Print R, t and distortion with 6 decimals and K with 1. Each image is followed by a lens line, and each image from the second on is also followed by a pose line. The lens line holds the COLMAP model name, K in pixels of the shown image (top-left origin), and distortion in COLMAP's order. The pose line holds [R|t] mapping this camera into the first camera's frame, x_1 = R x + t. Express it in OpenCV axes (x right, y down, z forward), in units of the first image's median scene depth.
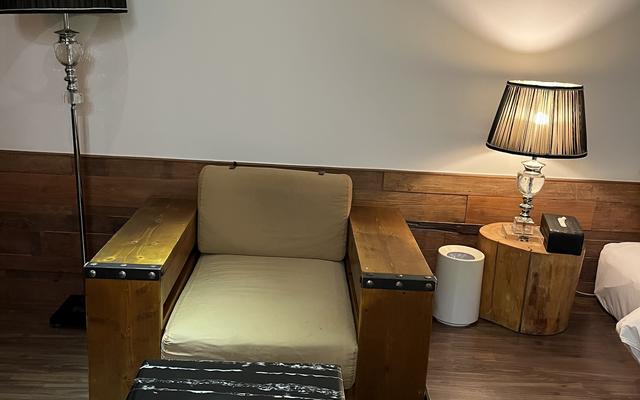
lens RADIAL K [[636.4, 0, 319.5], [0, 636.4, 199.5], [0, 0, 1]] dist [0.010014, 0.000000]
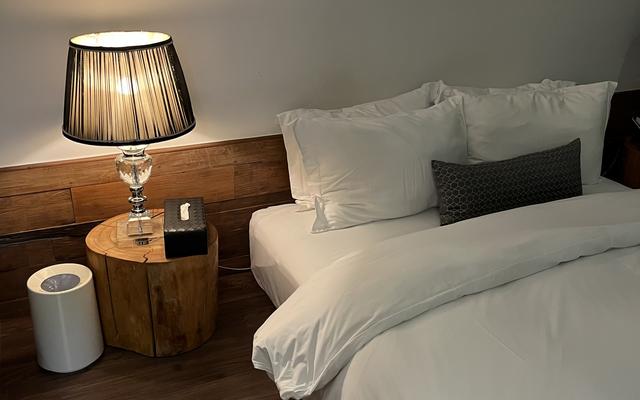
lens RADIAL K [[636.4, 0, 319.3], [0, 636.4, 200.6], [0, 0, 1]] dist [0.010014, 0.000000]
pose [[0.905452, -0.199465, 0.374660, 0.237319], [0.139219, 0.973432, 0.181789, -0.098211], [-0.400967, -0.112442, 0.909166, 0.211648]]
